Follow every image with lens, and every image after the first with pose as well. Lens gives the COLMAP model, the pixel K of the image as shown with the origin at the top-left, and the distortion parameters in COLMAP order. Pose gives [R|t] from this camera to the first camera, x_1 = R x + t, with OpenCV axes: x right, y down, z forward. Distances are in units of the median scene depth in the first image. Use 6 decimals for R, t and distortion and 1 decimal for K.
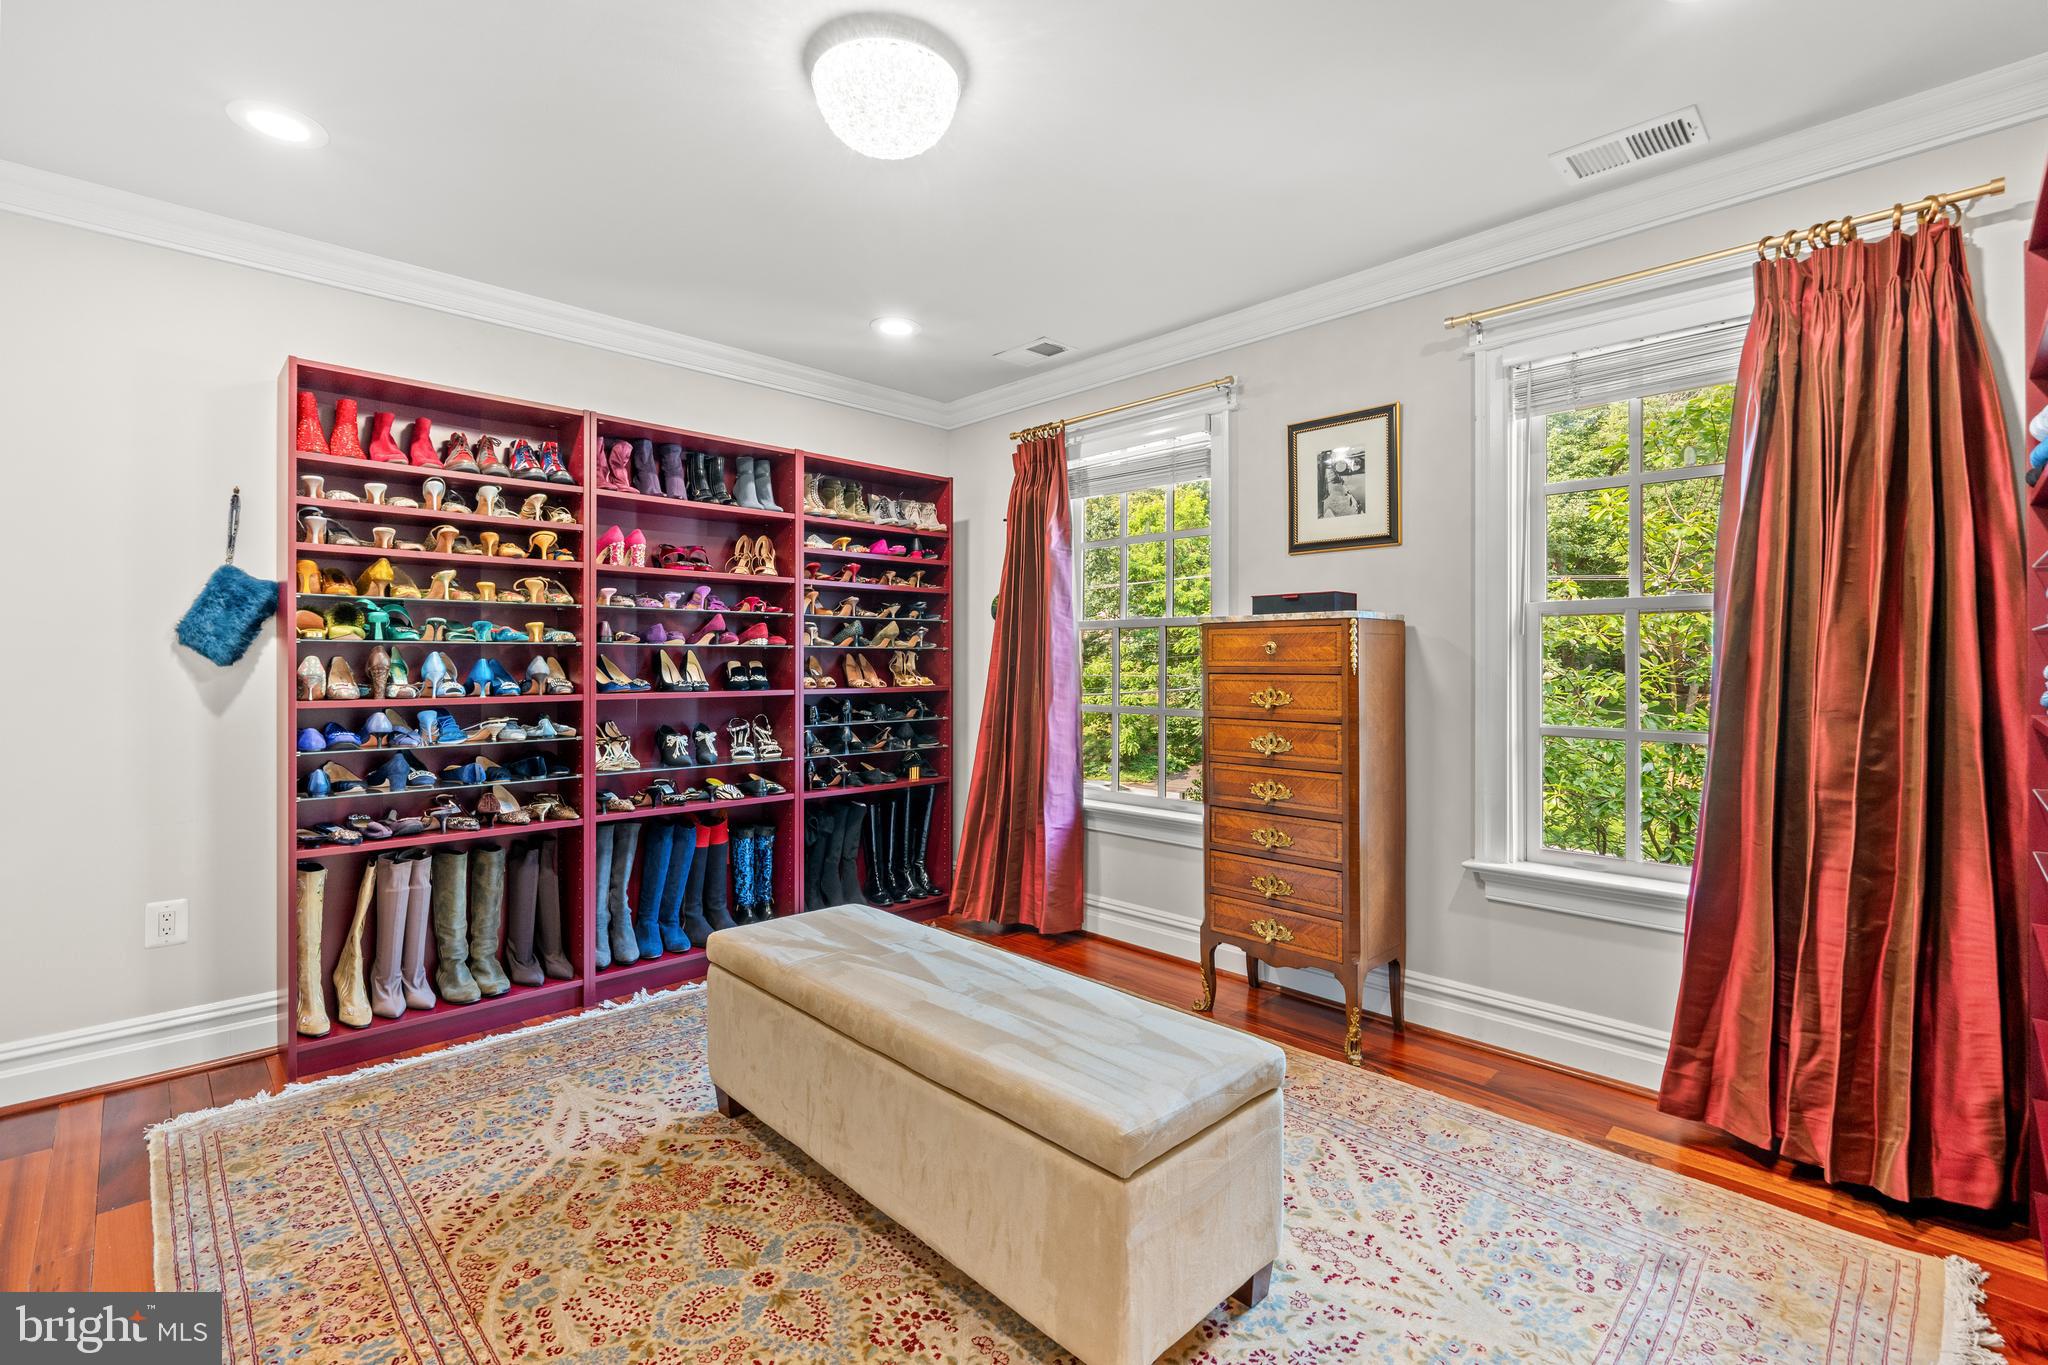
lens RADIAL K [[908.2, 0, 1013.3], [0, 908.2, 666.7], [0, 0, 1]] dist [-0.003676, 0.000507]
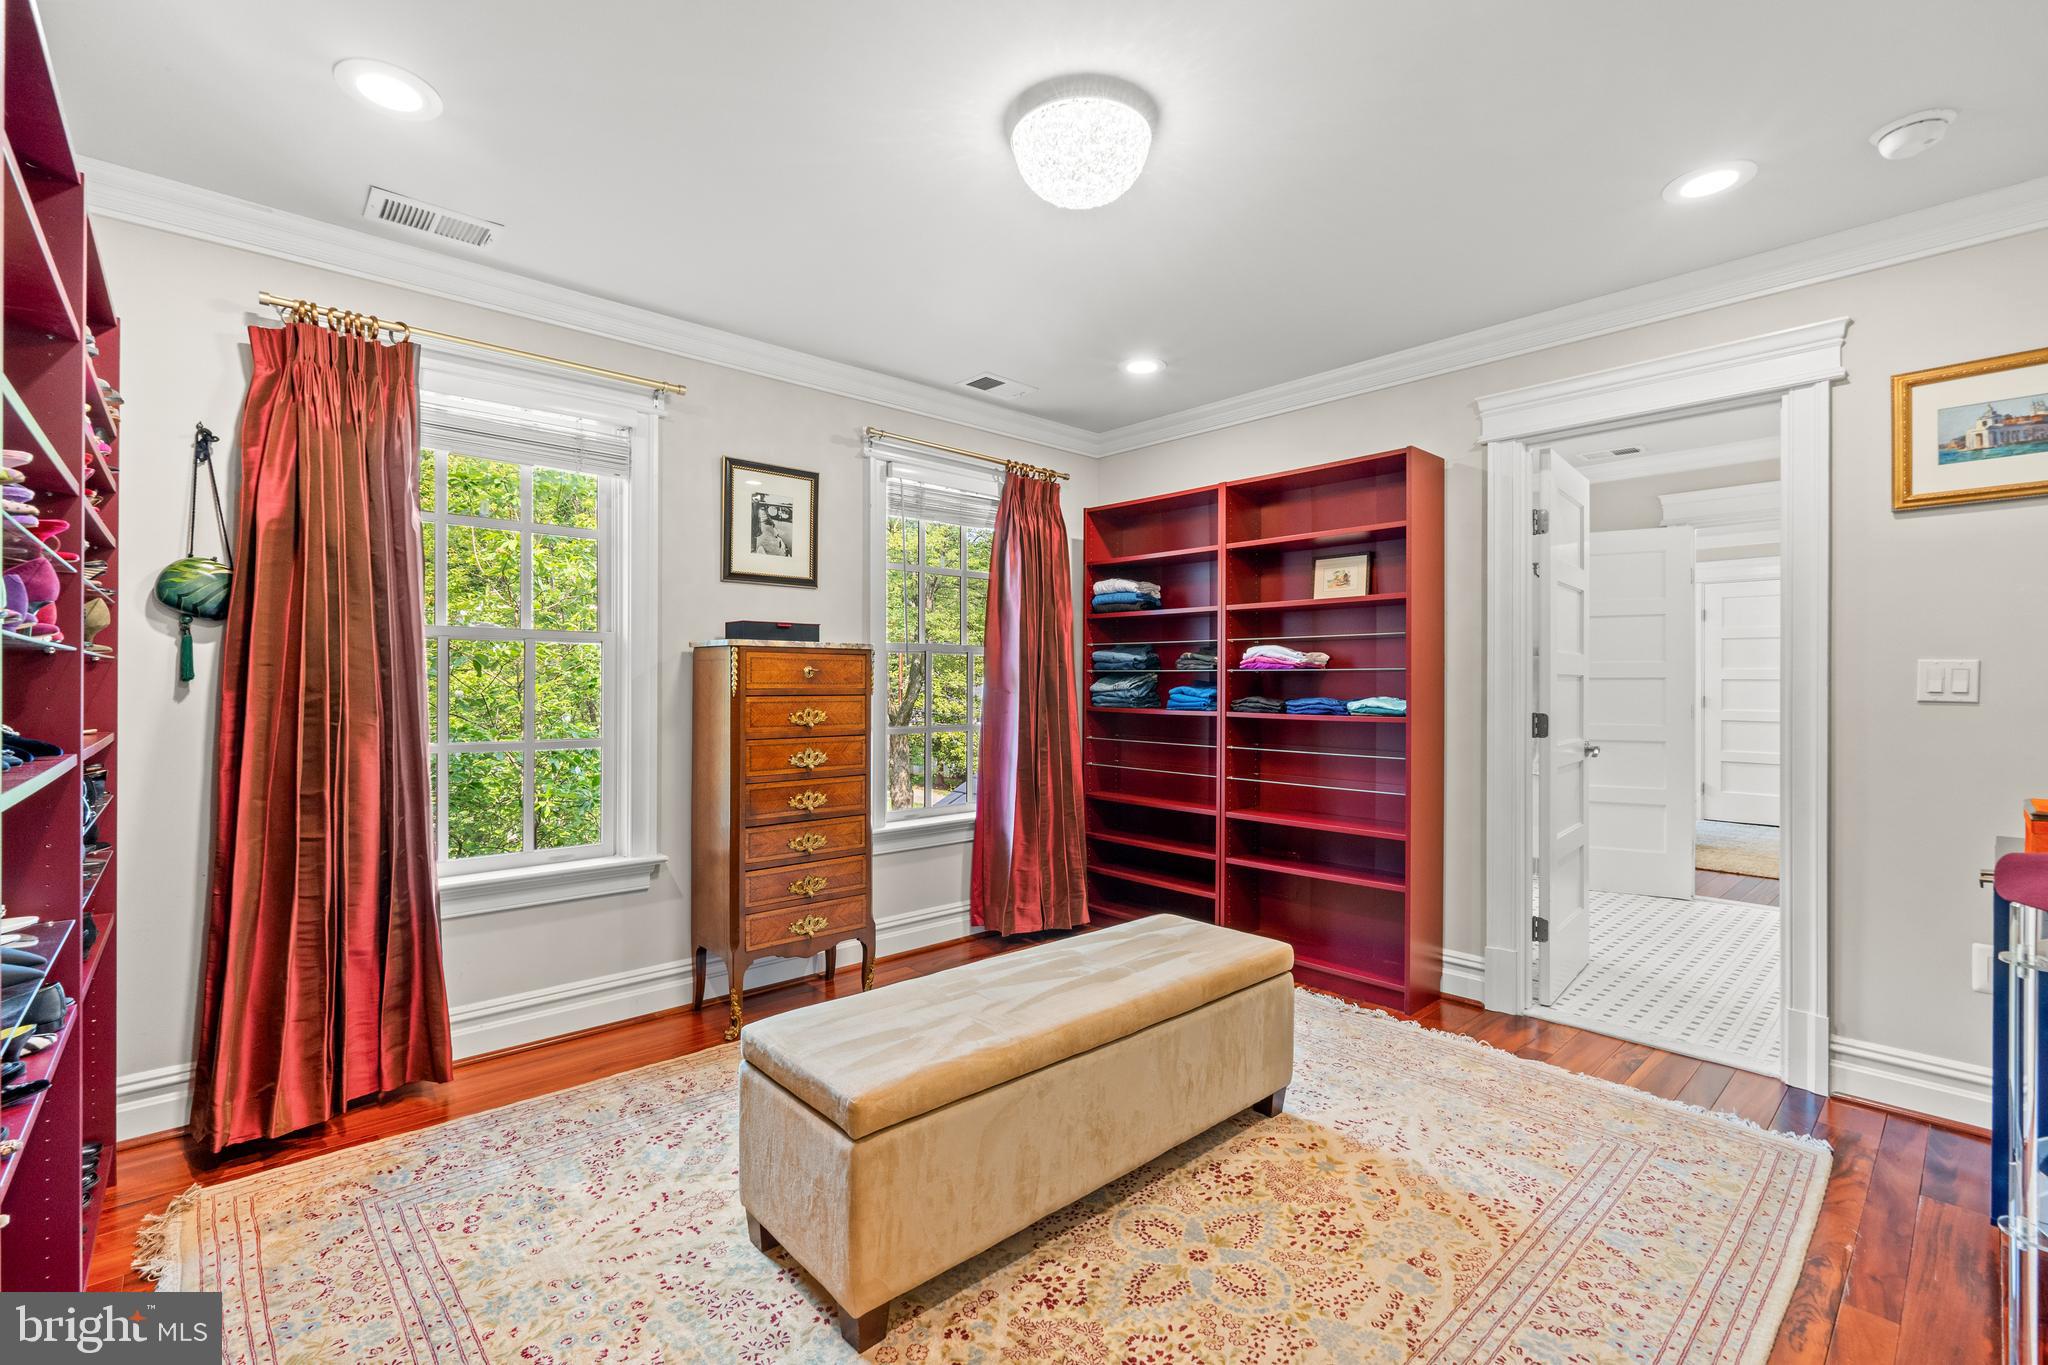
lens RADIAL K [[908.2, 0, 1016.9], [0, 908.2, 688.1], [0, 0, 1]] dist [-0.003676, 0.000507]
pose [[0.022891, -0.007776, 0.999708, -0.805054], [-0.002913, 0.999965, 0.007845, -0.010195], [-0.999734, -0.003092, 0.022867, 0.703268]]
